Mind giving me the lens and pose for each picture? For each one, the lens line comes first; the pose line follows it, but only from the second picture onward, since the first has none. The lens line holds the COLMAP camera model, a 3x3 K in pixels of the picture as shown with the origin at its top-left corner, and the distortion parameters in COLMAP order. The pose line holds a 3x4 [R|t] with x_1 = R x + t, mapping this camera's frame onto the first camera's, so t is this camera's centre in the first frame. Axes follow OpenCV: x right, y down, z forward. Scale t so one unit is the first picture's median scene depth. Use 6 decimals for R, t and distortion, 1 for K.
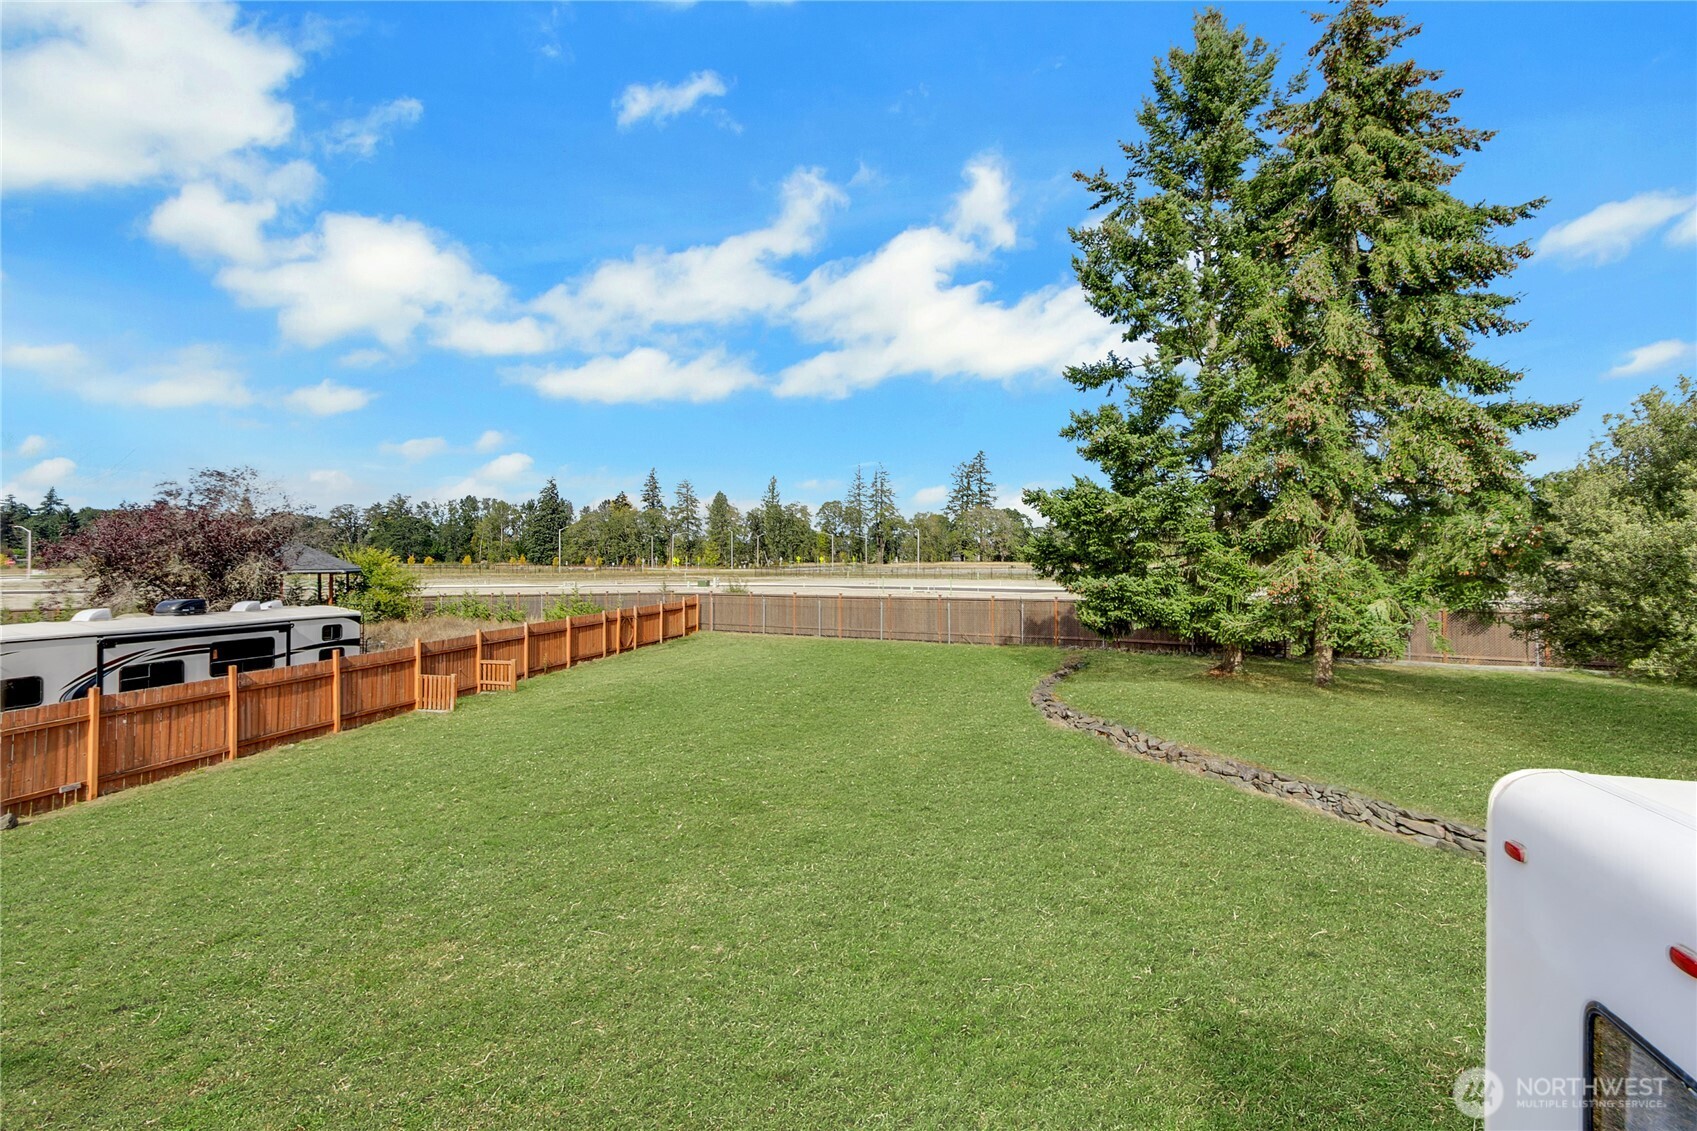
lens RADIAL K [[769.9, 0, 821.9], [0, 769.9, 546.4], [0, 0, 1]] dist [0.004101, -0.001482]
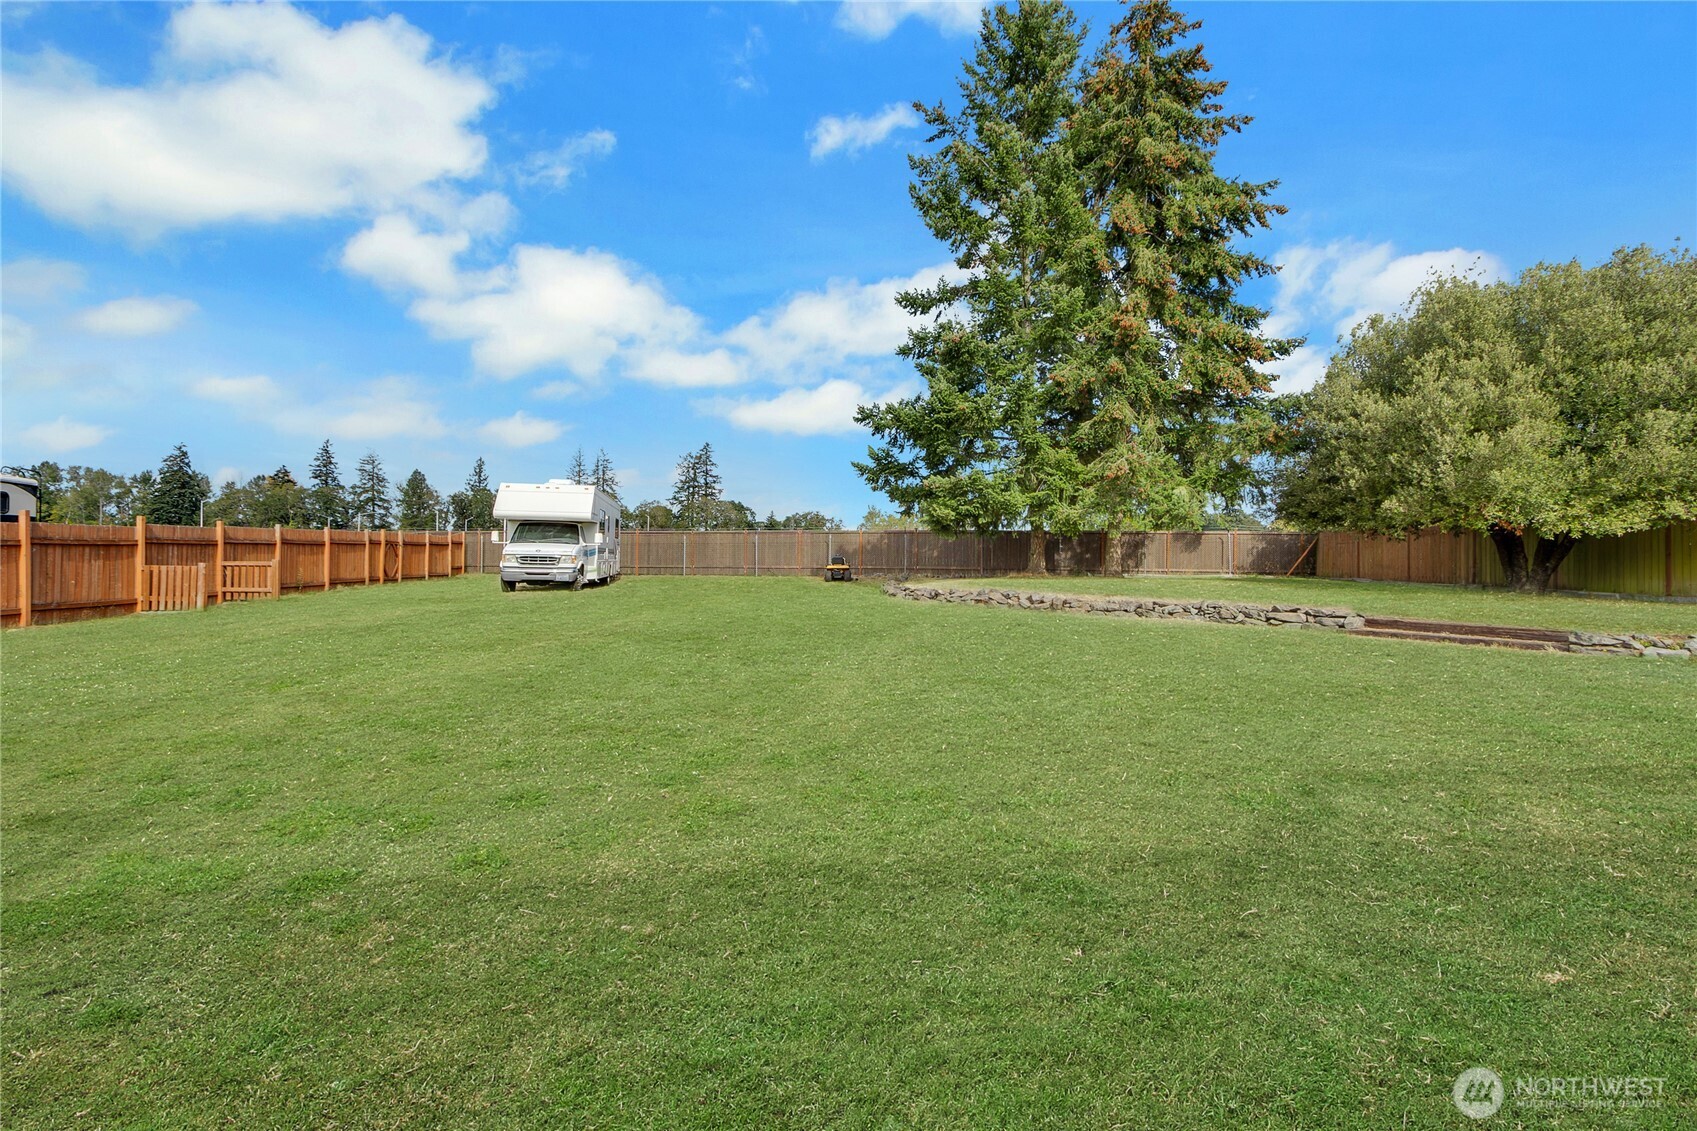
lens RADIAL K [[769.9, 0, 821.9], [0, 769.9, 546.4], [0, 0, 1]] dist [0.004101, -0.001482]
pose [[0.933632, 0.014269, 0.357950, -0.193192], [-0.015023, 0.999887, -0.000676, 0.150673], [-0.357919, -0.004746, 0.933740, 0.075830]]
